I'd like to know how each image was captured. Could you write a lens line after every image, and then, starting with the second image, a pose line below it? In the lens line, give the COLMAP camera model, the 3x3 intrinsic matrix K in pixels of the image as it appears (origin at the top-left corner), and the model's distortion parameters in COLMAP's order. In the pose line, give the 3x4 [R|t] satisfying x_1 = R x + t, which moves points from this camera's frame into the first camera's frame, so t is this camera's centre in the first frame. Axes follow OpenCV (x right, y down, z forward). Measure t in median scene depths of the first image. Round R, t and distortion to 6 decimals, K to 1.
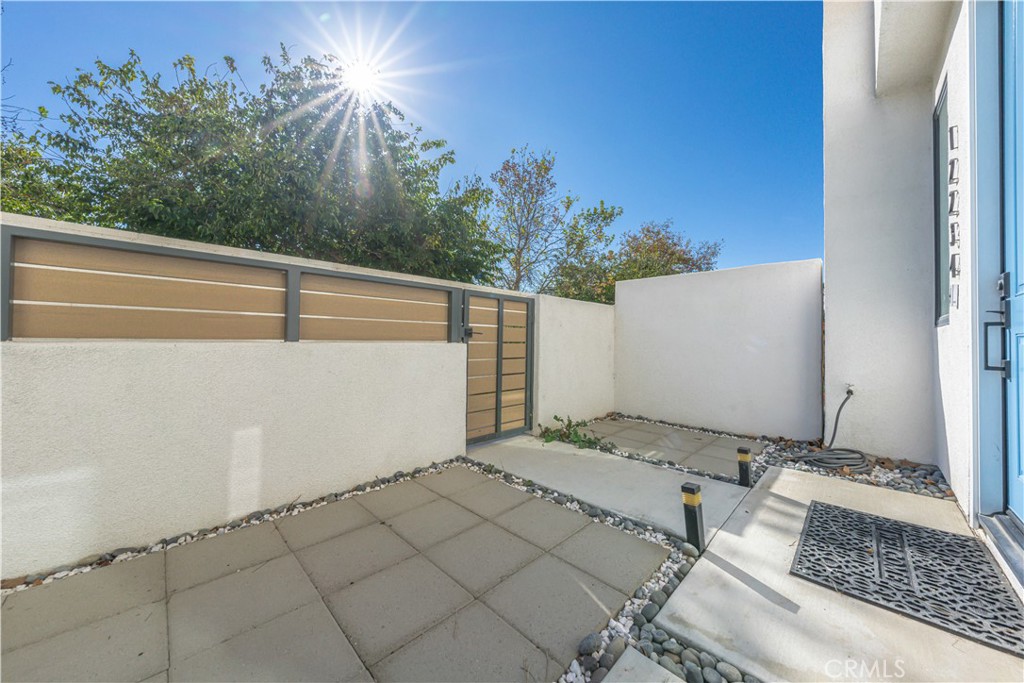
lens RADIAL K [[350.4, 0, 517.1], [0, 350.4, 339.7], [0, 0, 1]] dist [-0.000420, 0.000024]
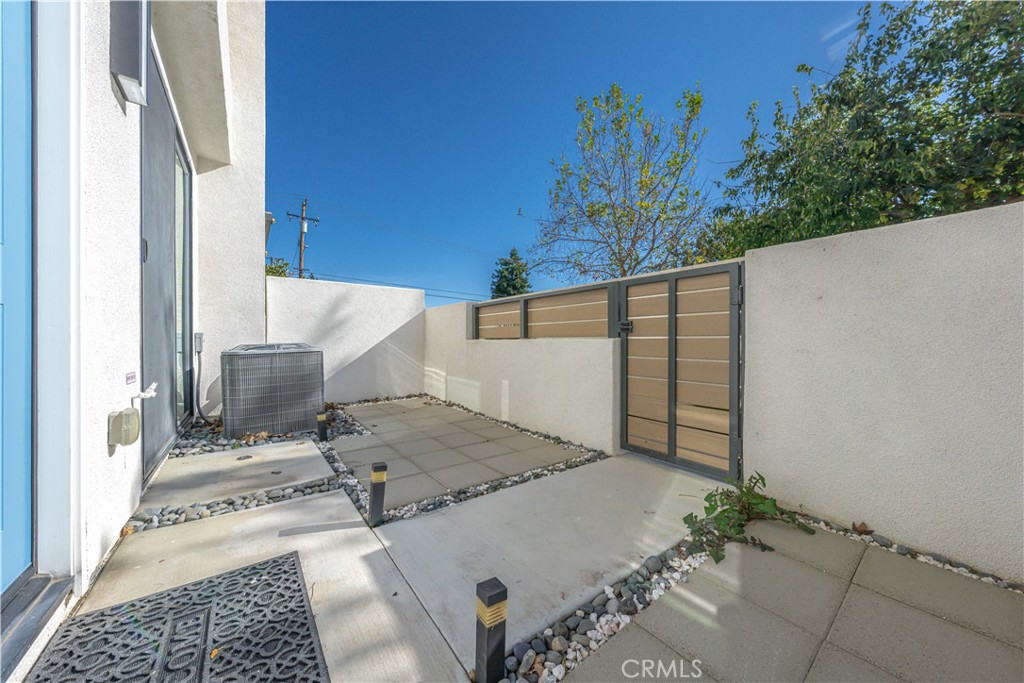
lens RADIAL K [[350.4, 0, 517.8], [0, 350.4, 343.7], [0, 0, 1]] dist [-0.000420, 0.000024]
pose [[-0.136351, -0.004729, -0.990649, 0.900216], [0.000642, 0.999988, -0.004862, 0.031280], [0.990660, -0.001299, -0.136346, 0.937093]]
